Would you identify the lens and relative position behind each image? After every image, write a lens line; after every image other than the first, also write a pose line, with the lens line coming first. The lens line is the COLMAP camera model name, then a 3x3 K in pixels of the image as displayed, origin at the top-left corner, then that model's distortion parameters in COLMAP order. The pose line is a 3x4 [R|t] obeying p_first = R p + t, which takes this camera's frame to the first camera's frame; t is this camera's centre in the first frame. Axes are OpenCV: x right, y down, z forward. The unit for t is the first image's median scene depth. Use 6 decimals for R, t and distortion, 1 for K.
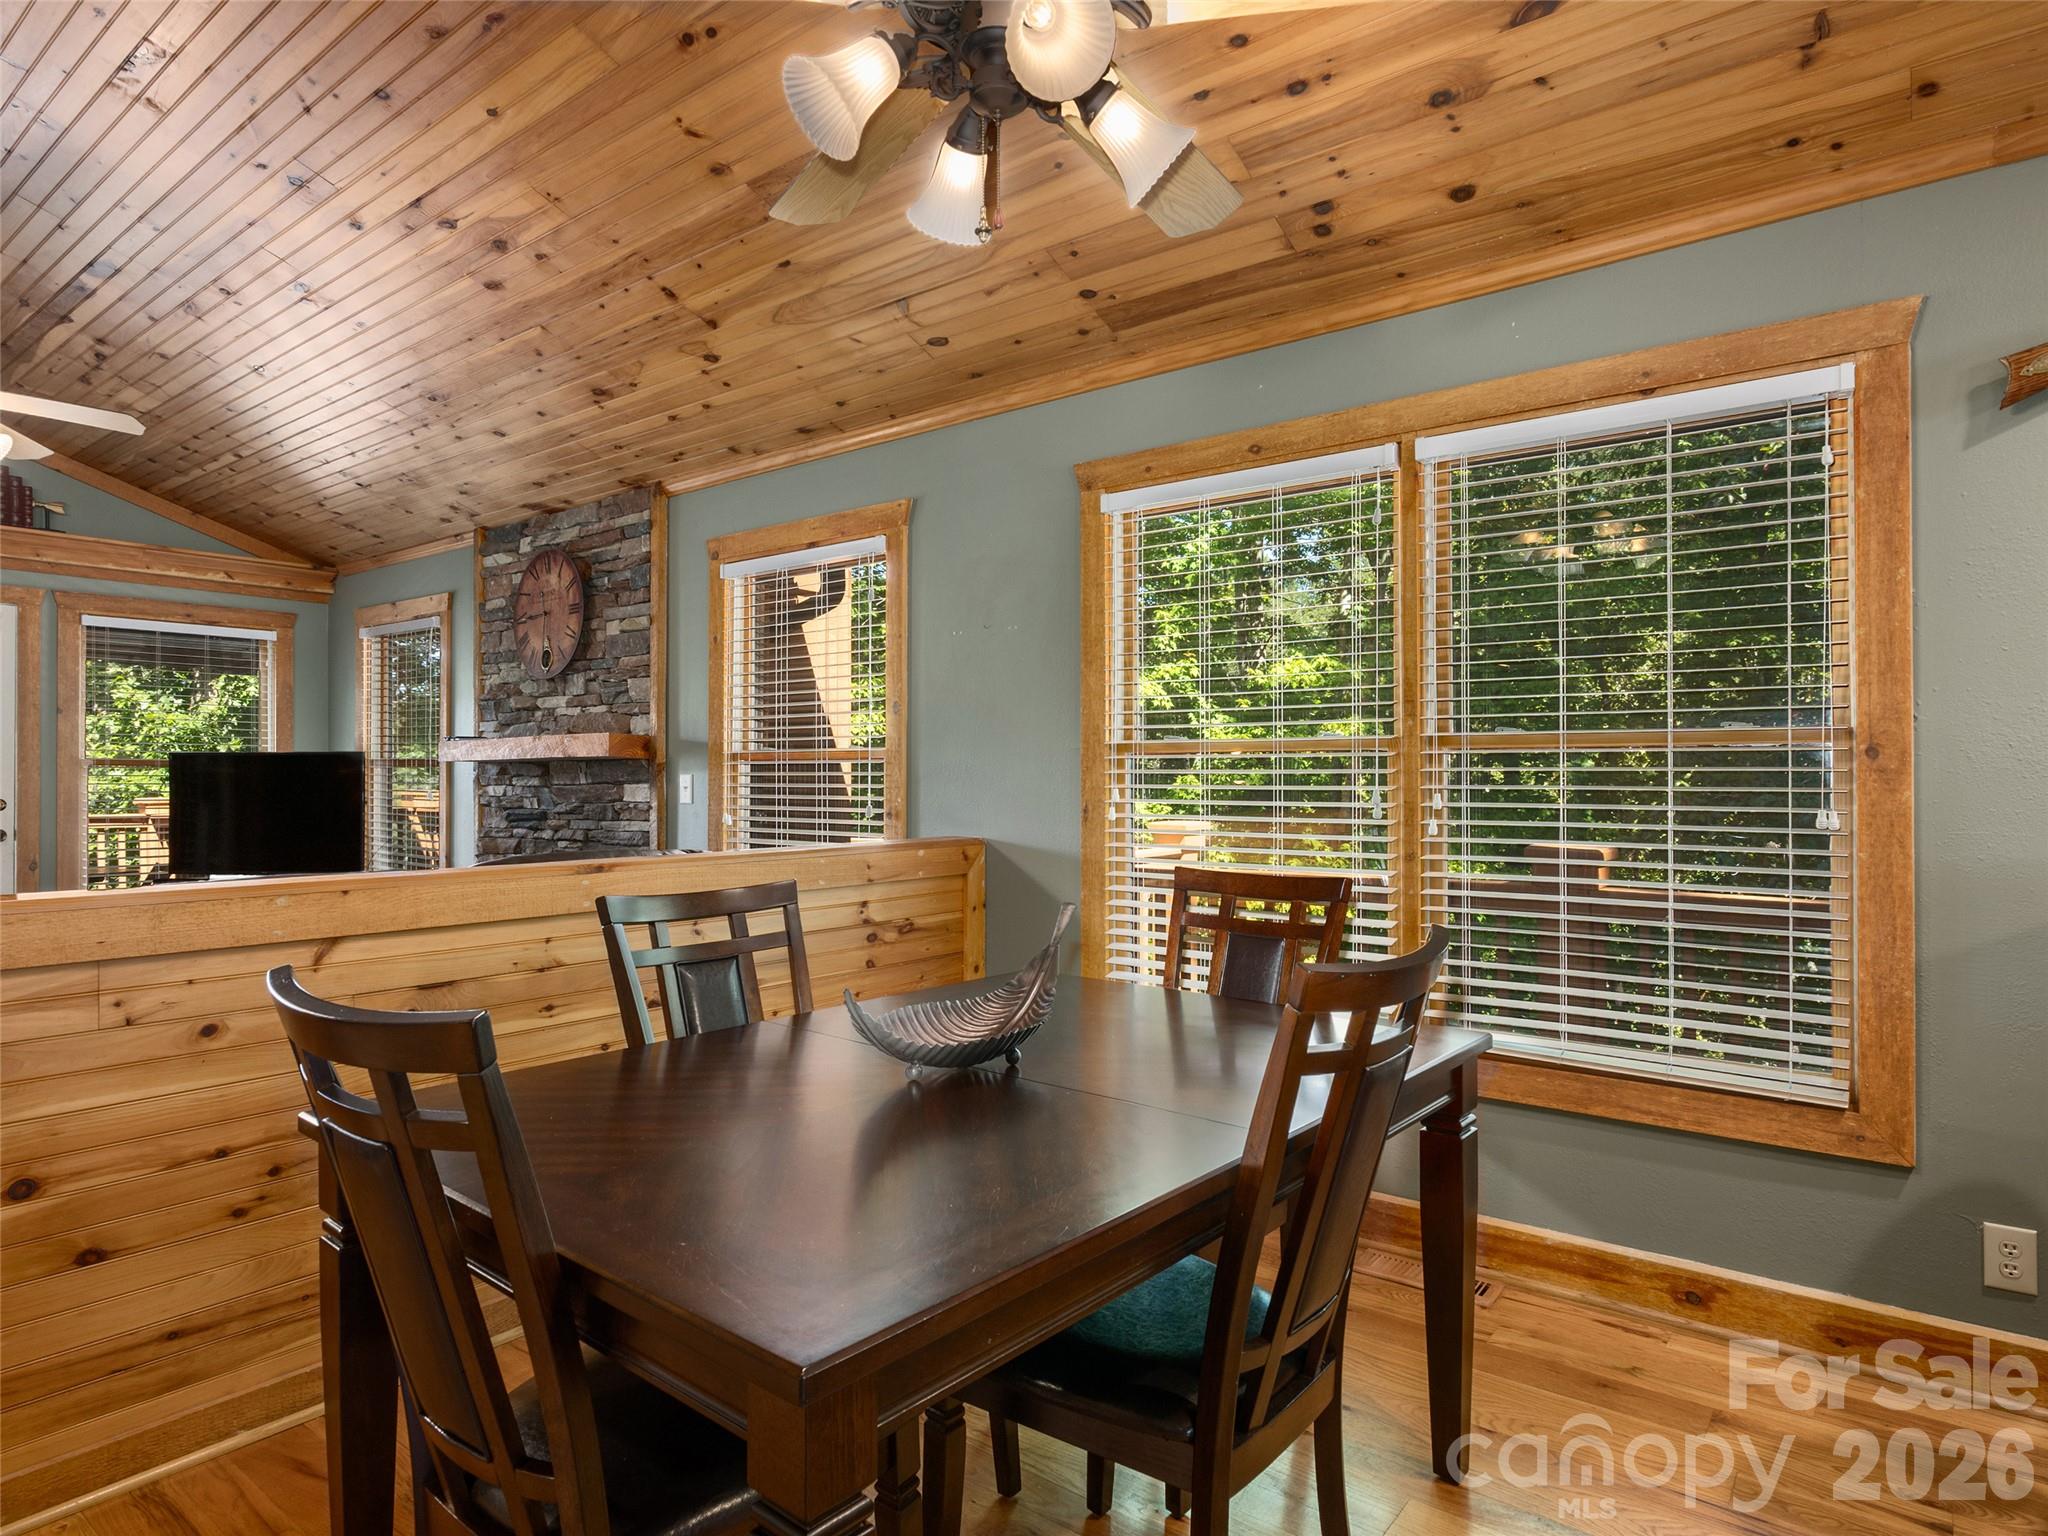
lens RADIAL K [[1124.3, 0, 999.6], [0, 1124.3, 777.3], [0, 0, 1]] dist [-0.005879, 0.005192]
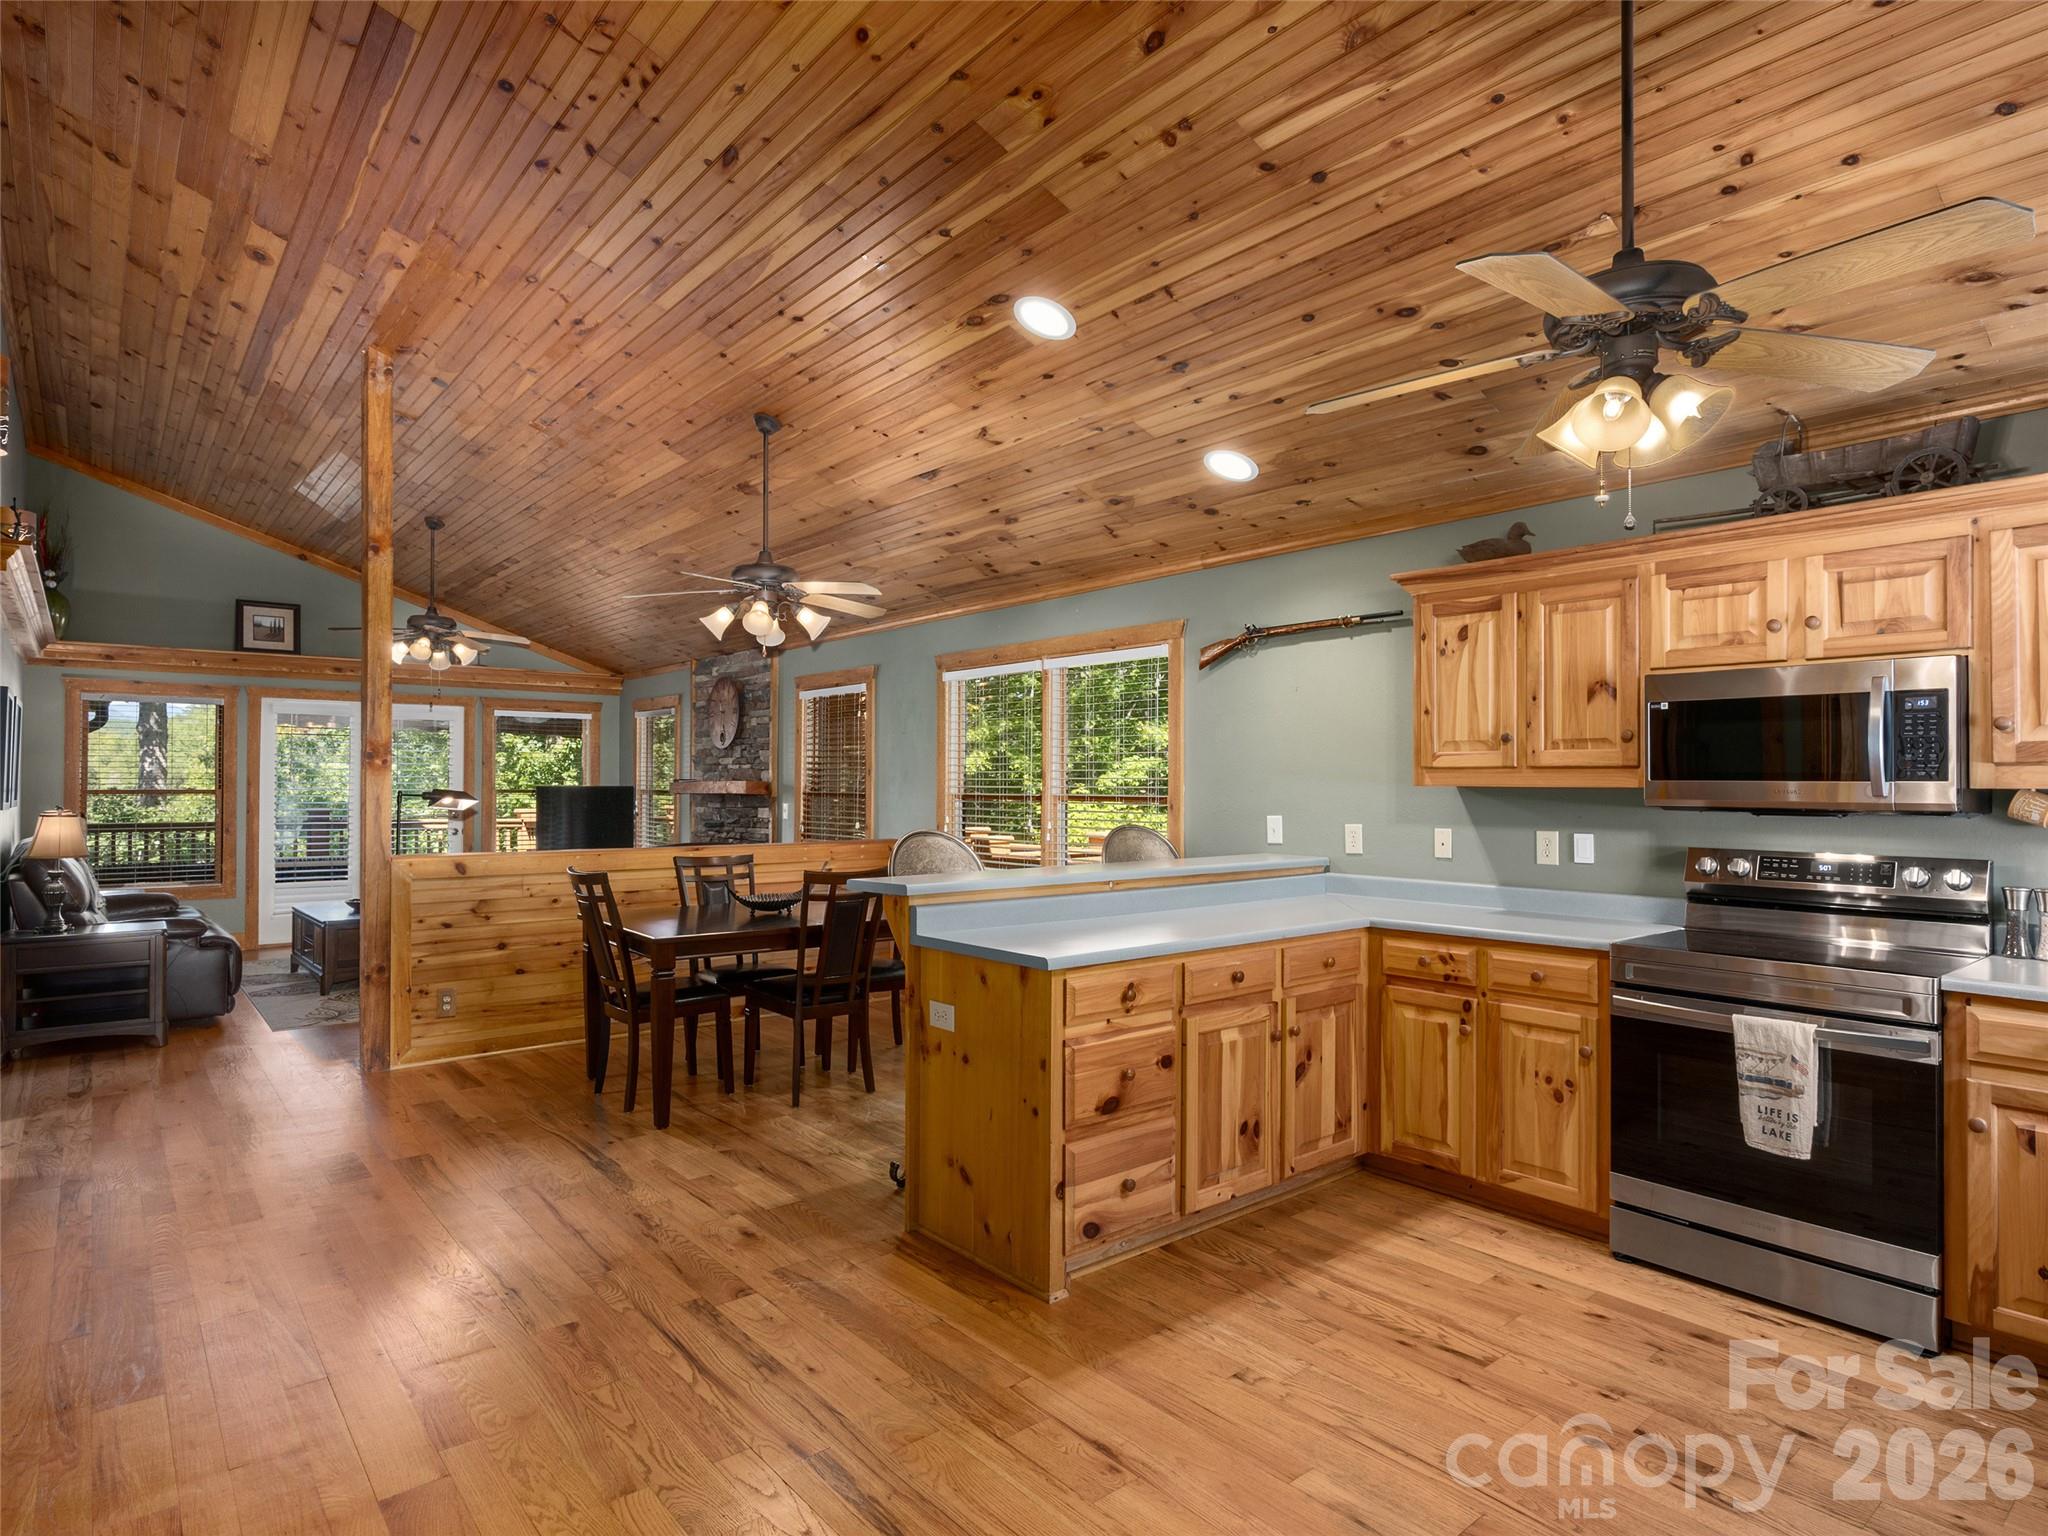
lens RADIAL K [[1124.3, 0, 1023.3], [0, 1124.3, 768.7], [0, 0, 1]] dist [-0.005879, 0.005192]
pose [[0.976136, -0.000218, -0.217162, 0.467944], [-0.002395, 0.999928, -0.011769, -0.036200], [0.217149, 0.012008, 0.976065, -0.665127]]
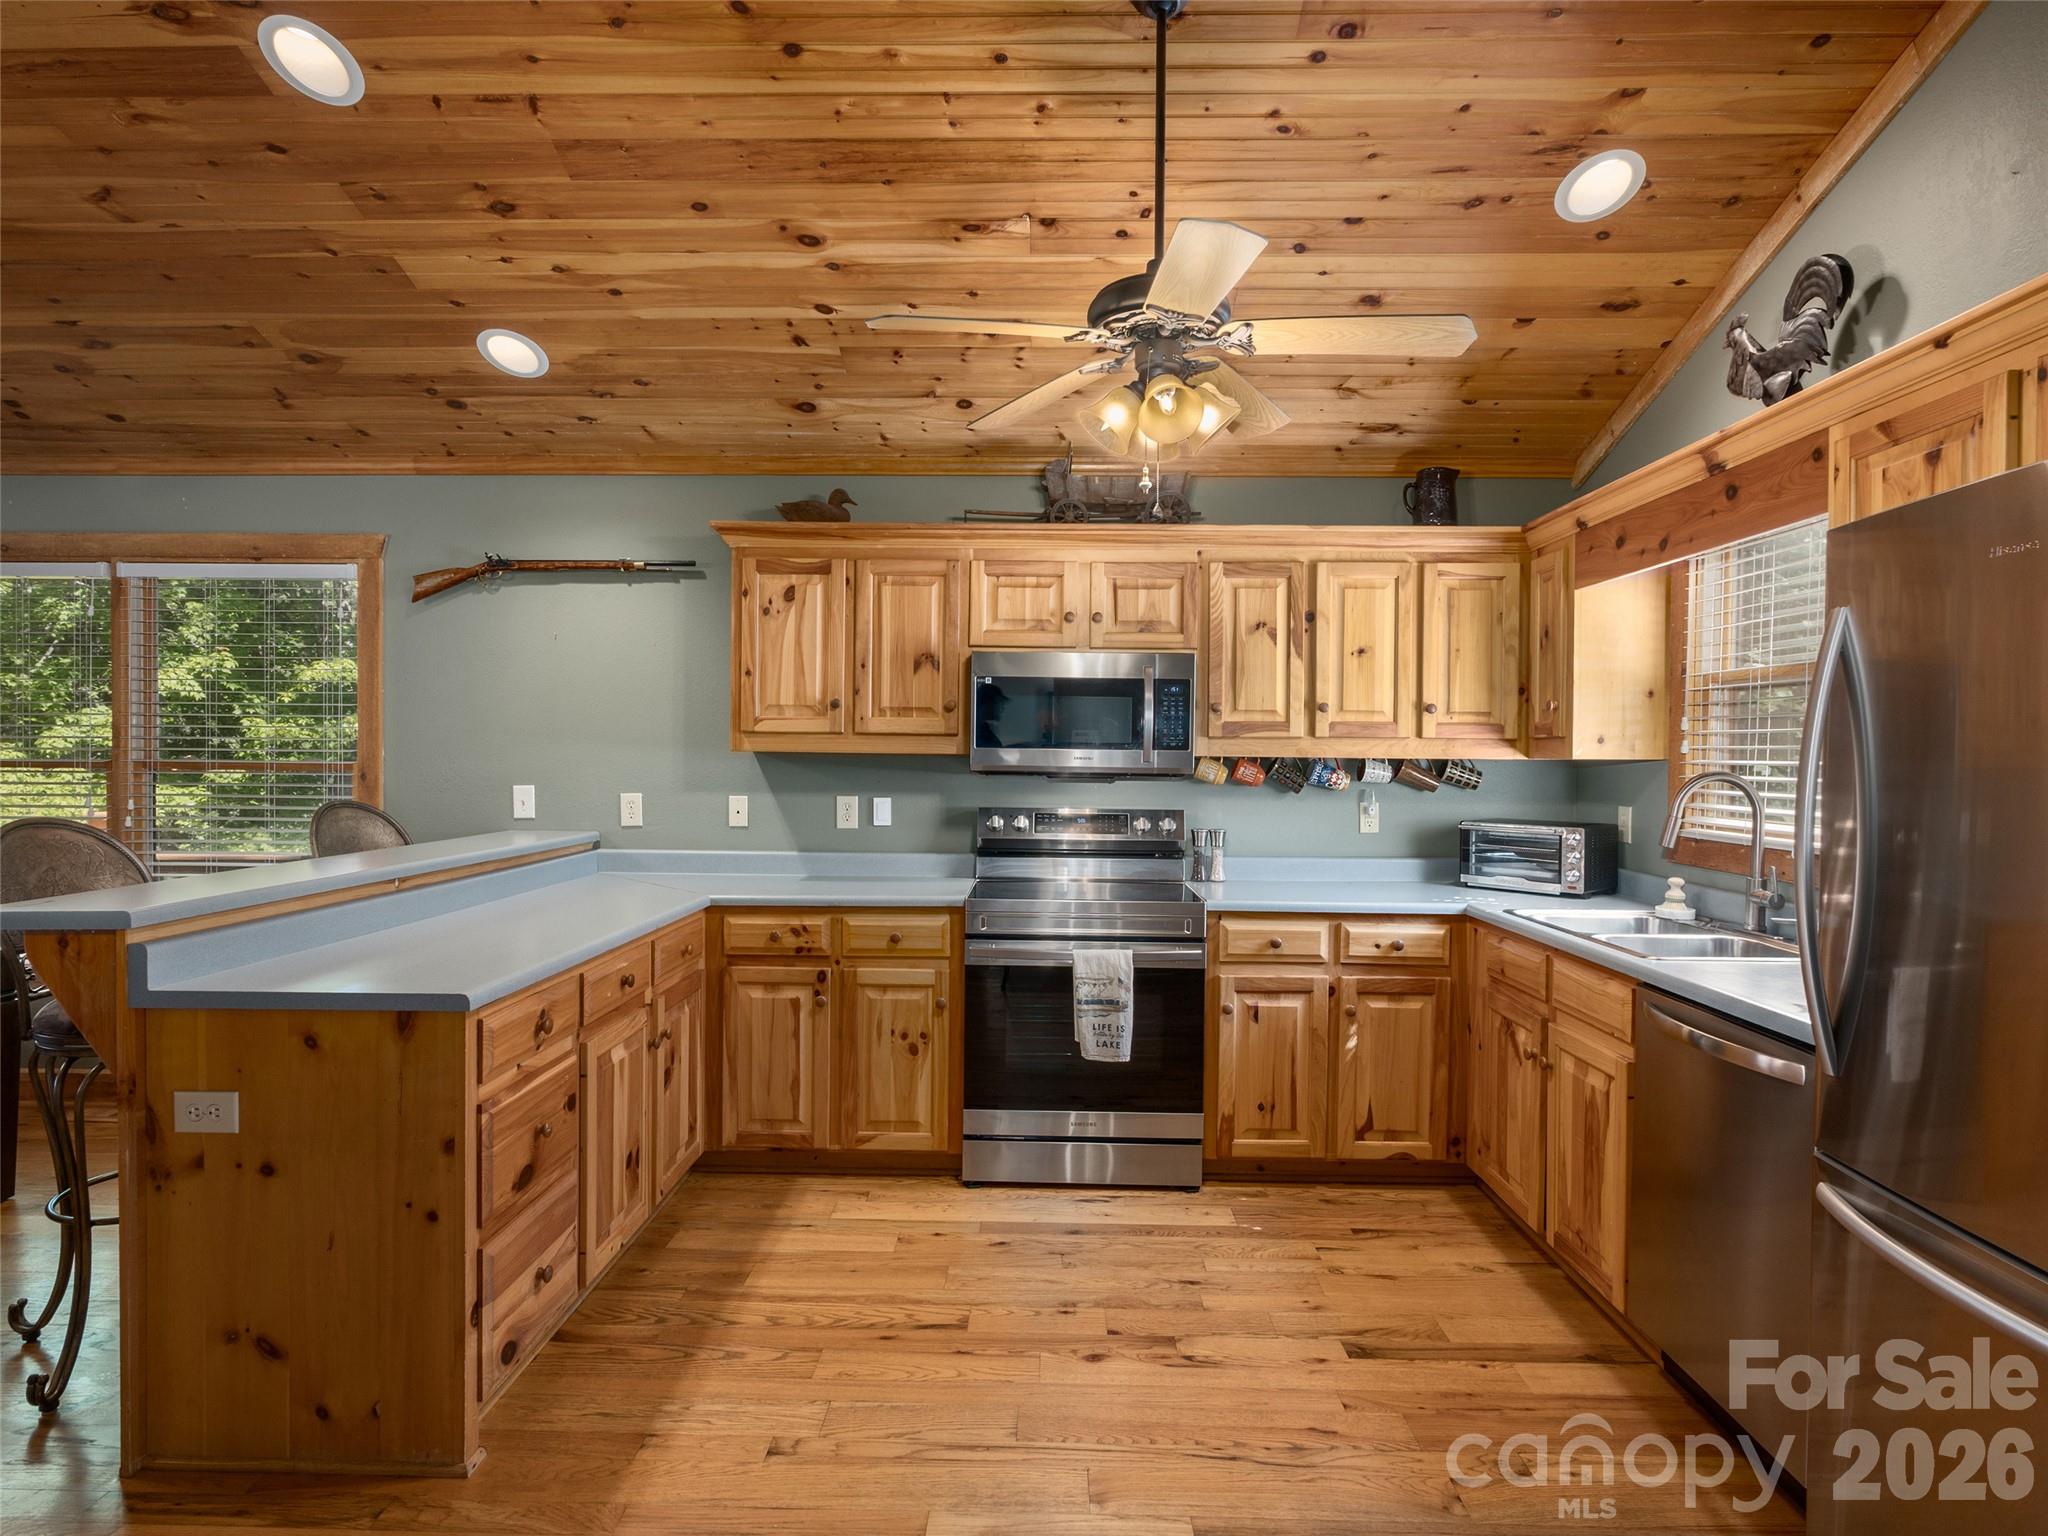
lens RADIAL K [[1124.3, 0, 1022.9], [0, 1124.3, 768.6], [0, 0, 1]] dist [-0.005879, 0.005192]
pose [[0.805254, 0.000041, 0.592929, 0.263456], [-0.010469, 0.999845, 0.014149, -0.034985], [-0.592837, -0.017601, 0.805130, -0.533858]]
